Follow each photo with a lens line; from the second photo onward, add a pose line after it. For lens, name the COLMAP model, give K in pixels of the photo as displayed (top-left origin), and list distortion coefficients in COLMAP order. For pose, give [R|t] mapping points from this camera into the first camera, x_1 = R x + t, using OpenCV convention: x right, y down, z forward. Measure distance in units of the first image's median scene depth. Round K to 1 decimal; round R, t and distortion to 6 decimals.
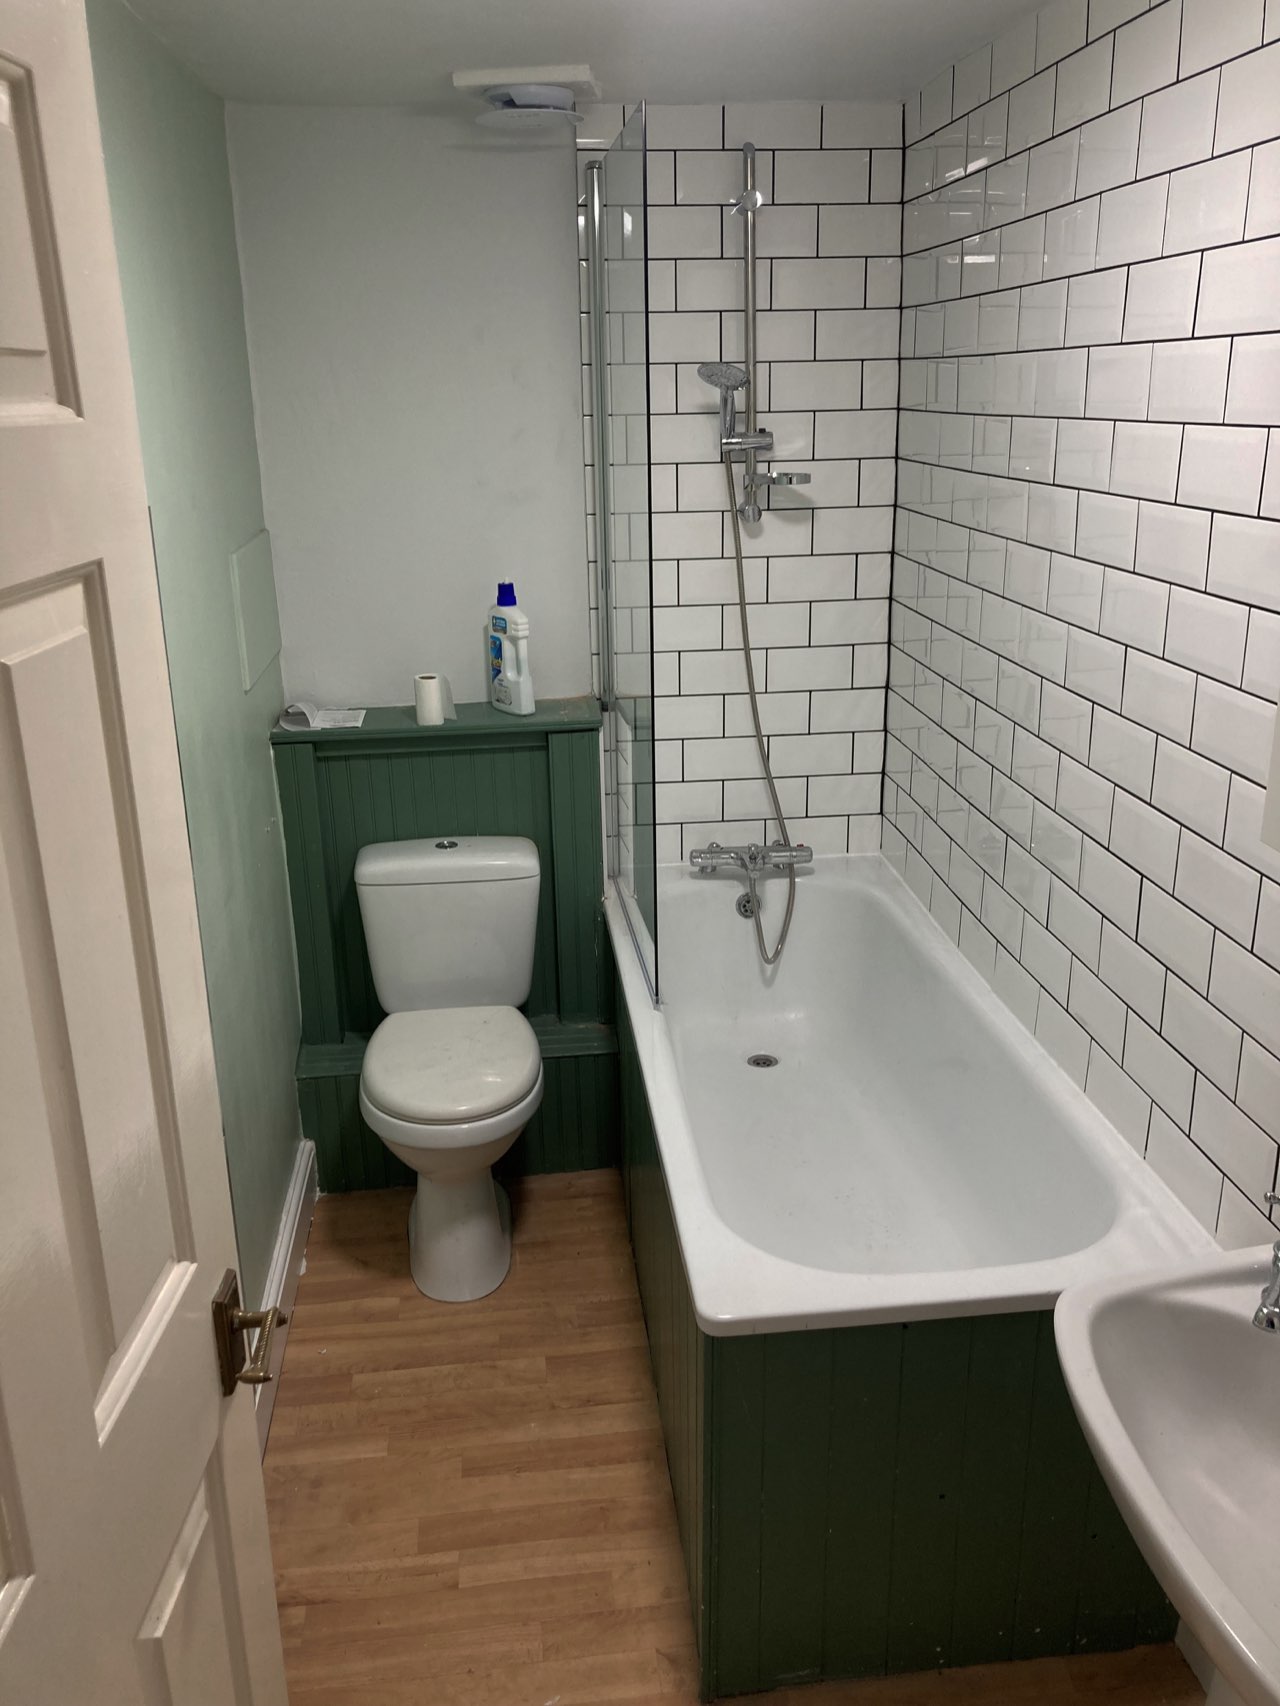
lens RADIAL K [[1400.8, 0, 629.5], [0, 1400.8, 813.8], [0, 0, 1]] dist [0.040519, -0.041018]
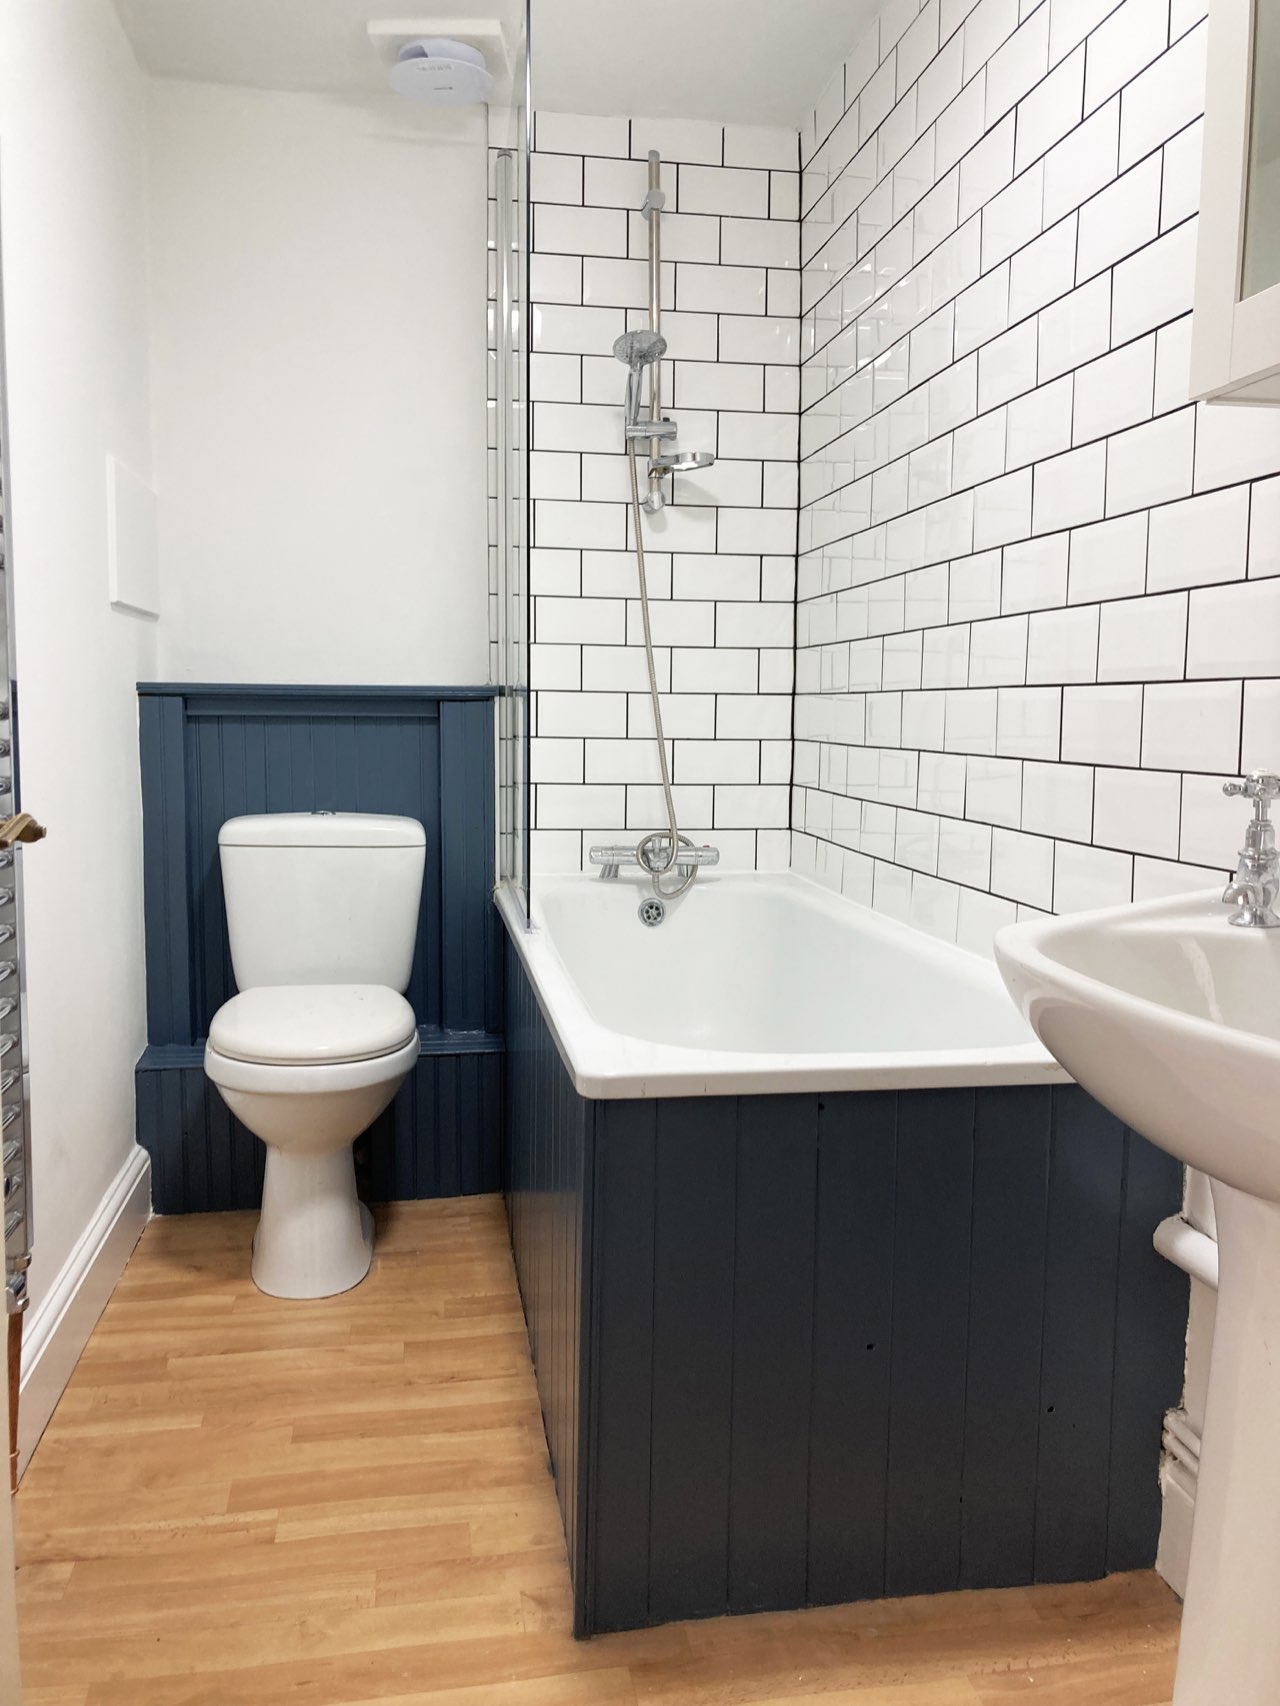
lens RADIAL K [[1400.8, 0, 644.8], [0, 1400.8, 847.7], [0, 0, 1]] dist [0.040519, -0.041018]
pose [[0.997335, 0.022846, 0.069287, 0.017017], [-0.007111, 0.975626, -0.219324, 0.252018], [-0.072609, 0.218246, 0.973189, 0.093136]]
